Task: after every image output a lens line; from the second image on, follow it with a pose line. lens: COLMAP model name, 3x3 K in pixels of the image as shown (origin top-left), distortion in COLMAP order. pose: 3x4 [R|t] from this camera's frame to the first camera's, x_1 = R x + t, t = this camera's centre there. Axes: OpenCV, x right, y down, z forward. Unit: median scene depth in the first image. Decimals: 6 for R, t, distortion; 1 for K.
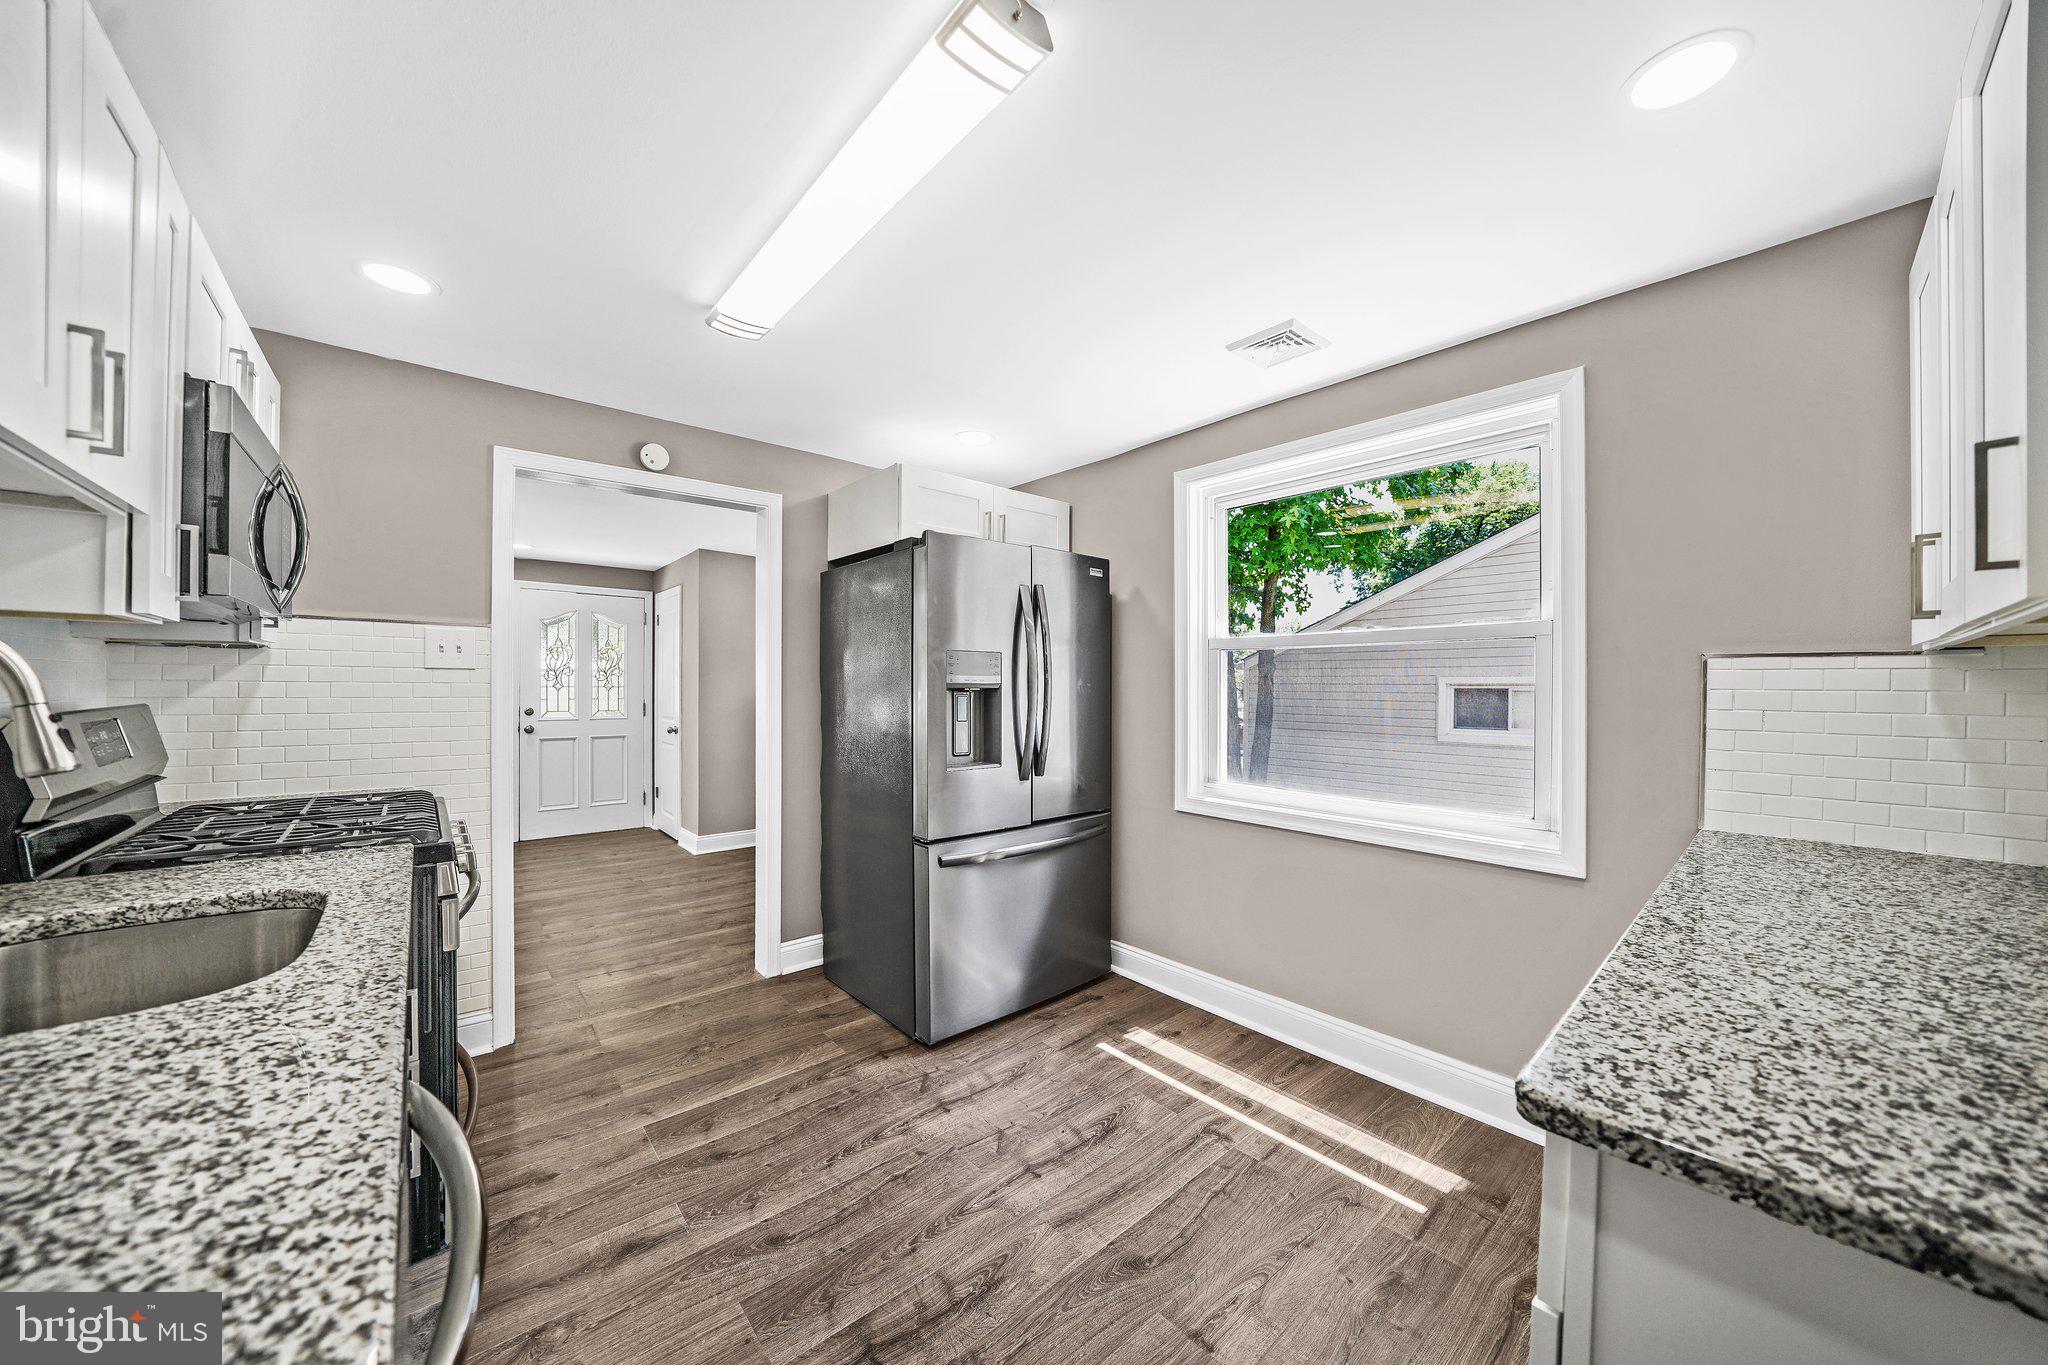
lens RADIAL K [[712.0, 0, 1022.7], [0, 712.0, 688.3], [0, 0, 1]] dist [-0.021971, 0.002176]
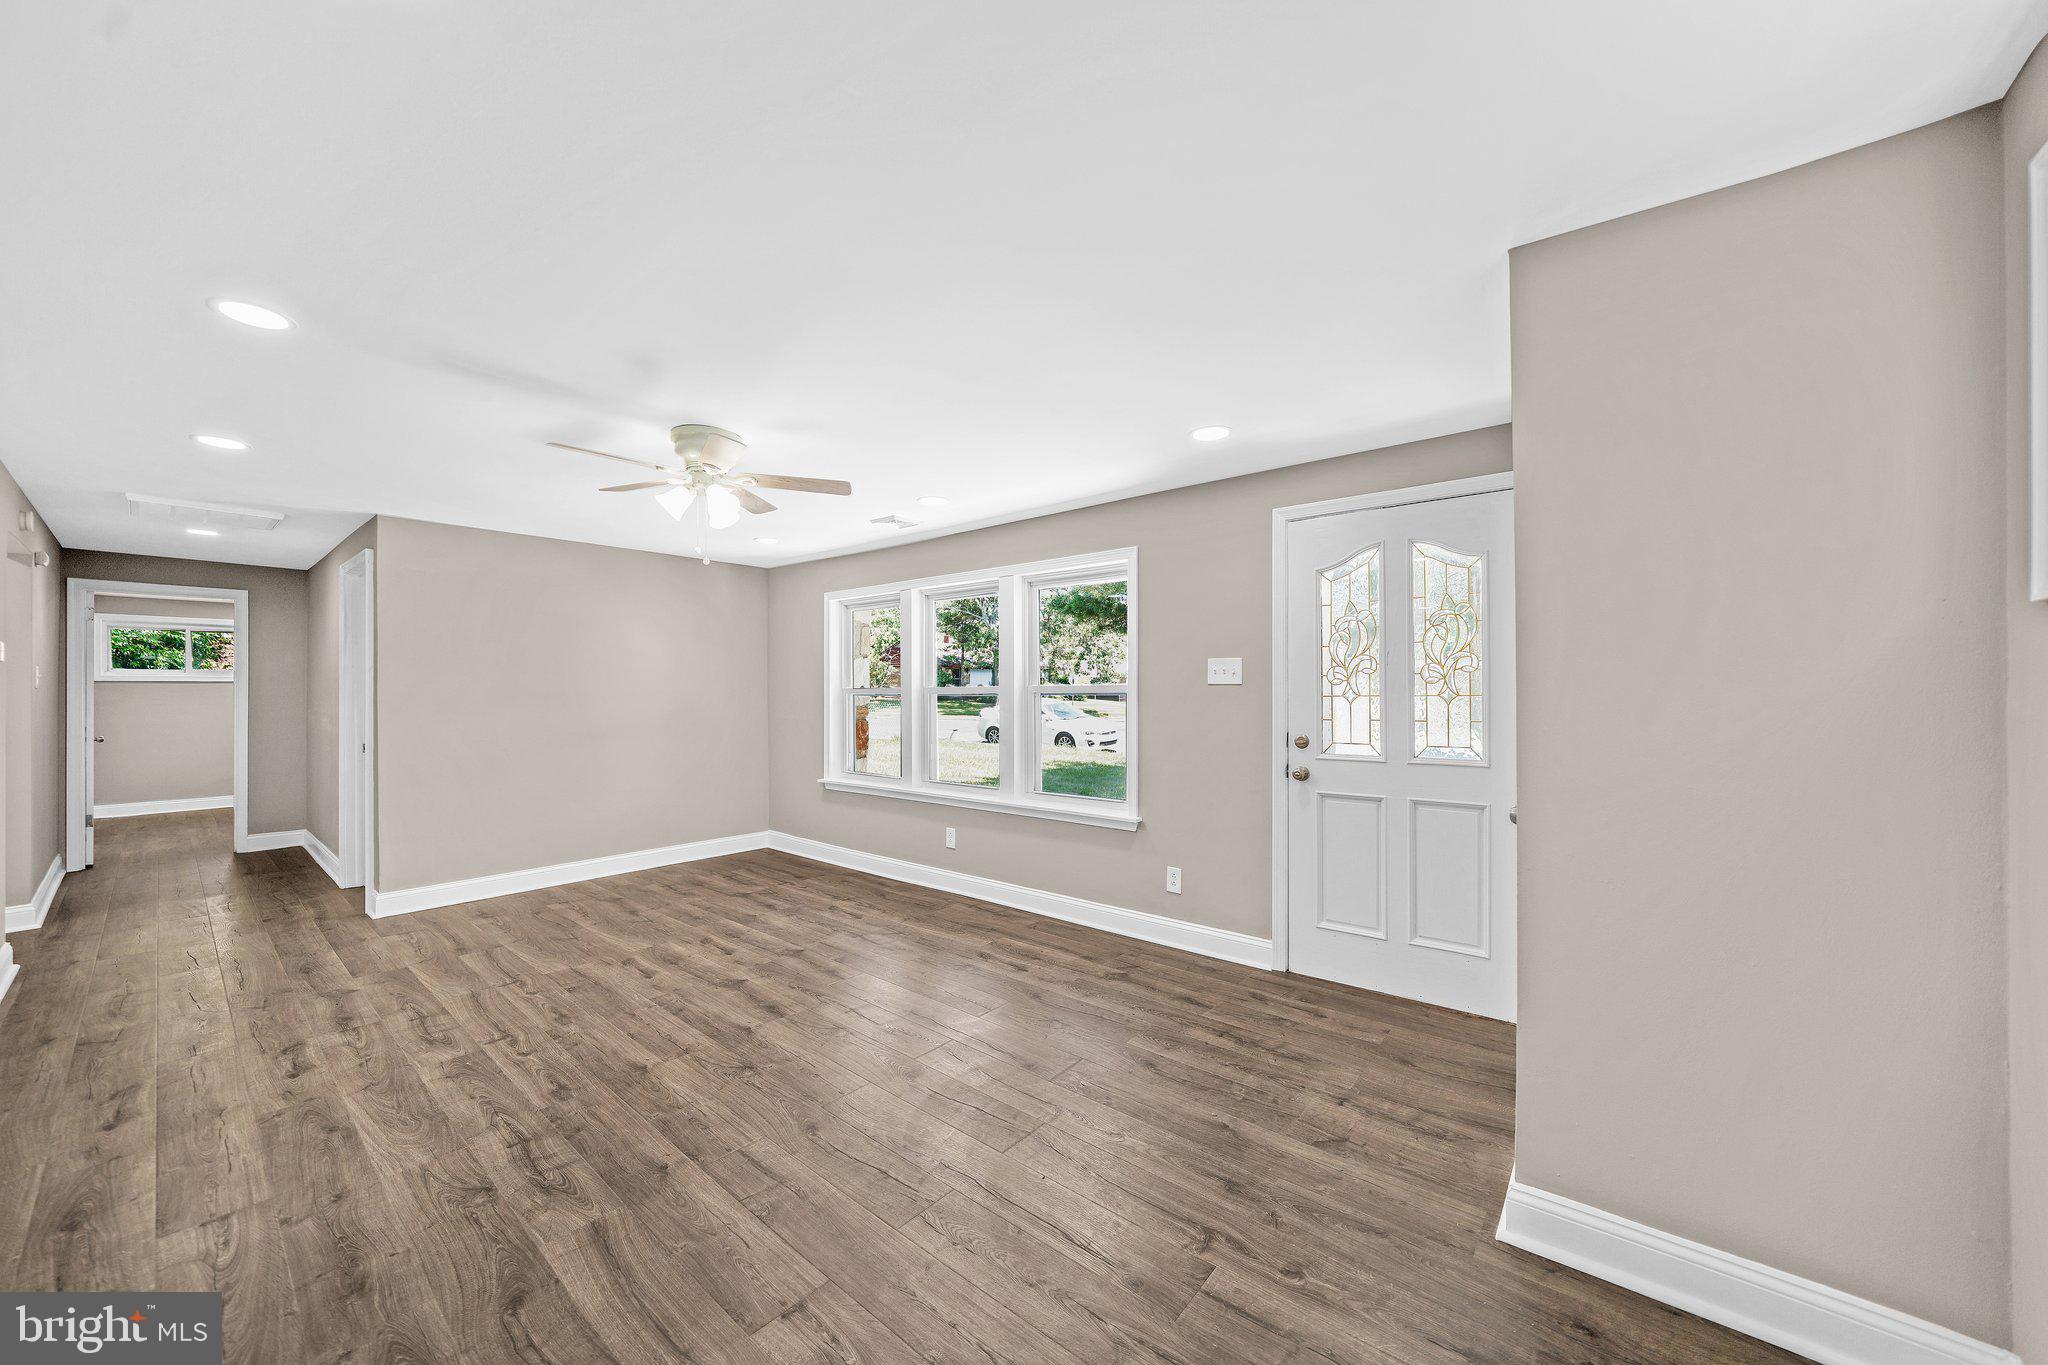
lens RADIAL K [[739.7, 0, 1026.6], [0, 739.7, 687.5], [0, 0, 1]] dist [-0.019475, 0.003496]
pose [[0.165308, -0.010445, -0.986187, -0.166690], [-0.002846, 0.999935, -0.011067, -0.002246], [0.986238, 0.004636, 0.165267, 0.691439]]
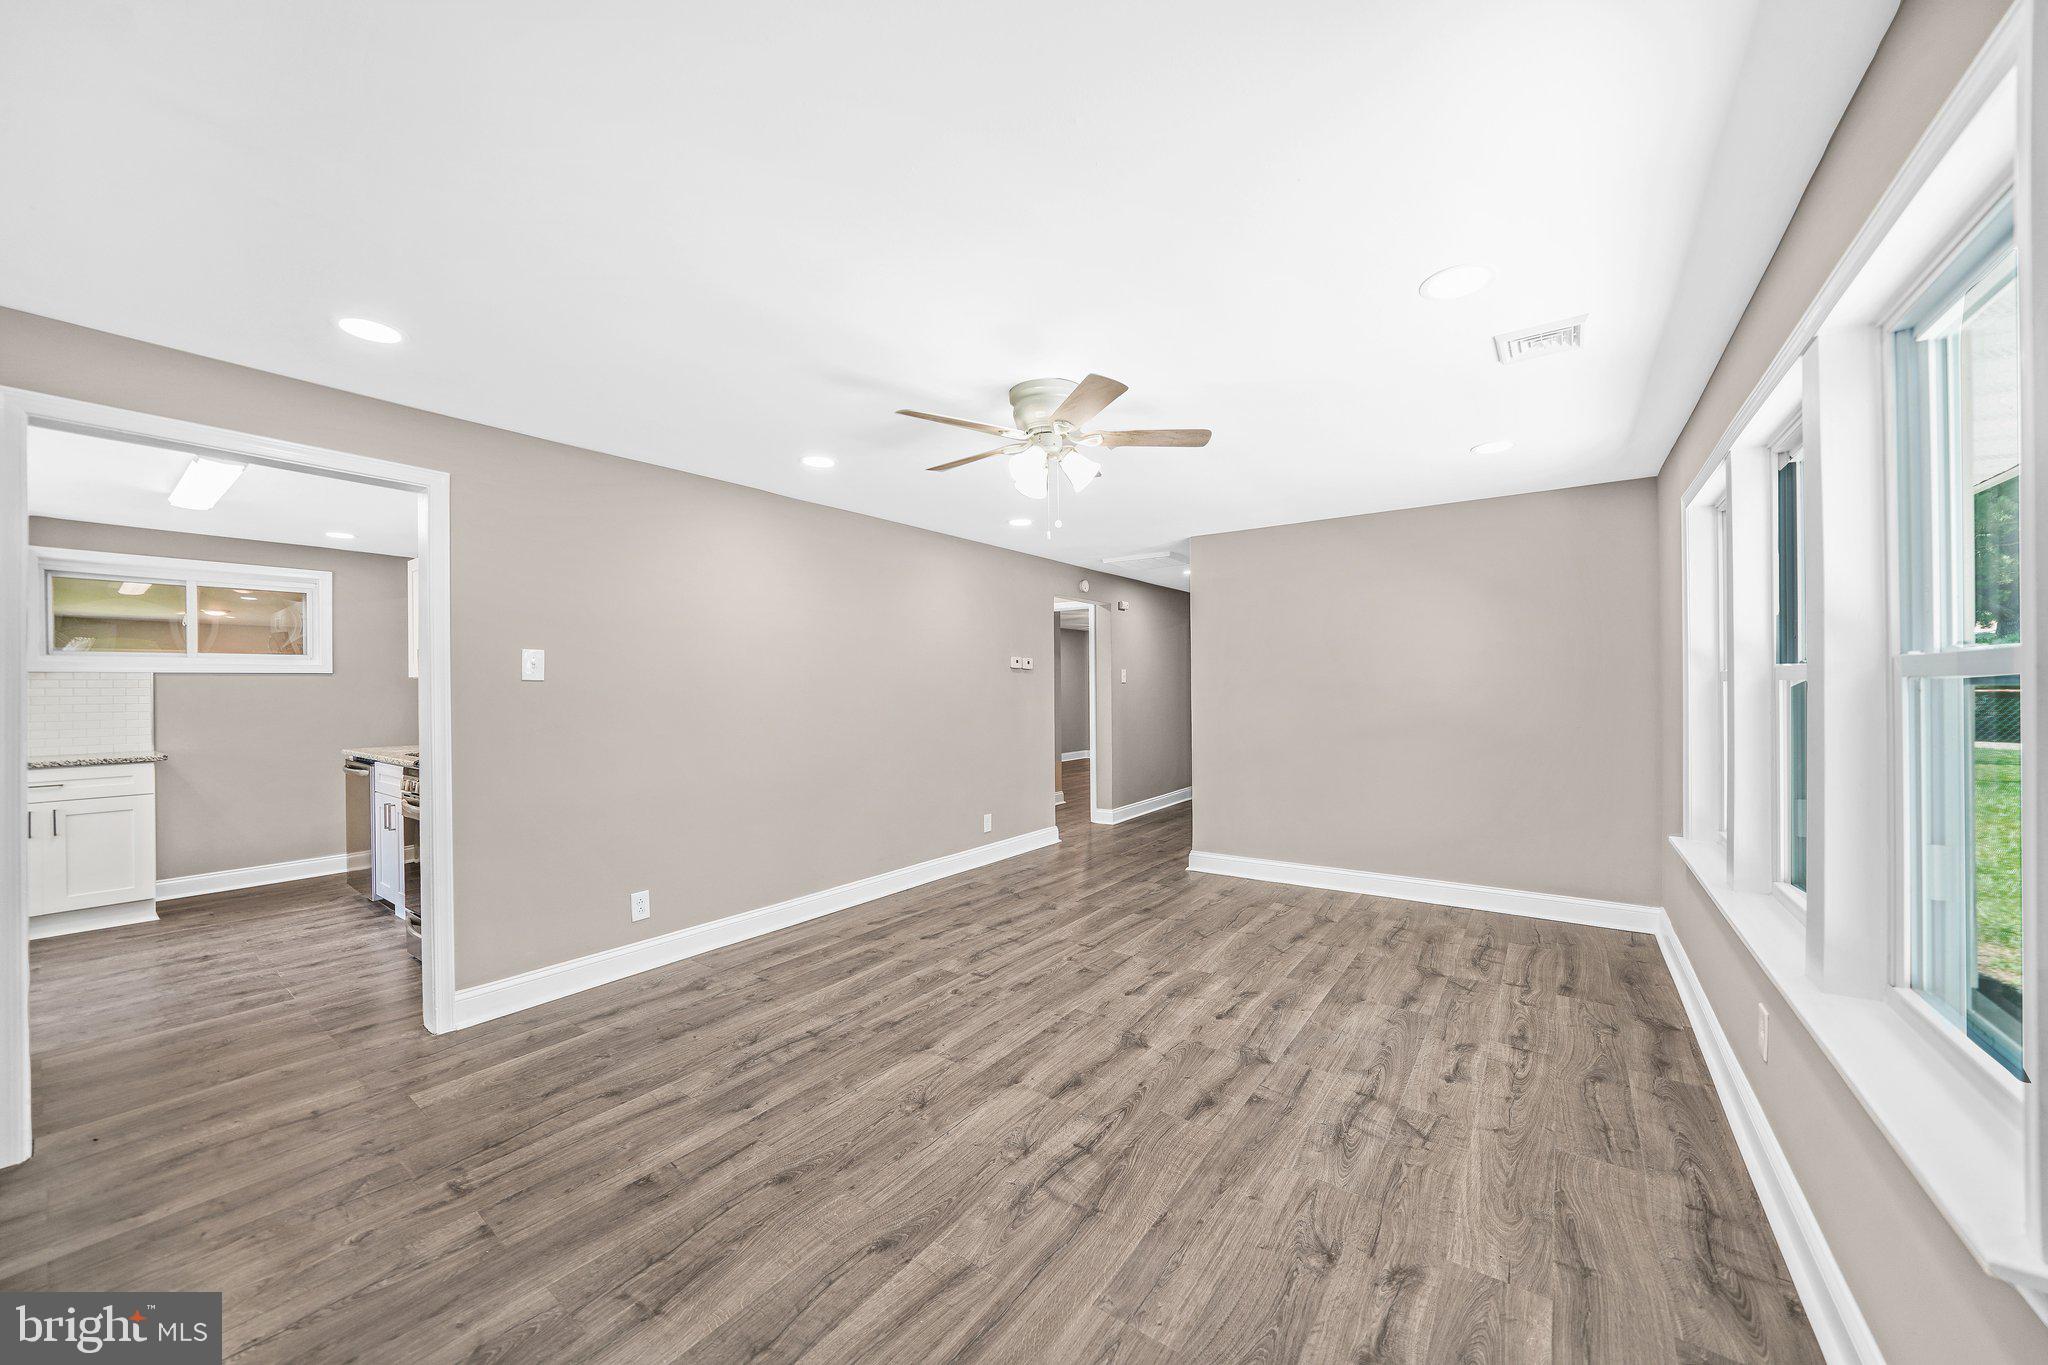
lens RADIAL K [[739.7, 0, 1026.6], [0, 739.7, 687.5], [0, 0, 1]] dist [-0.019475, 0.003496]
pose [[-0.973791, 0.003102, -0.227423, -0.590799], [0.002027, 0.999986, 0.004958, -0.003704], [0.227435, 0.004367, -0.973784, 0.990975]]
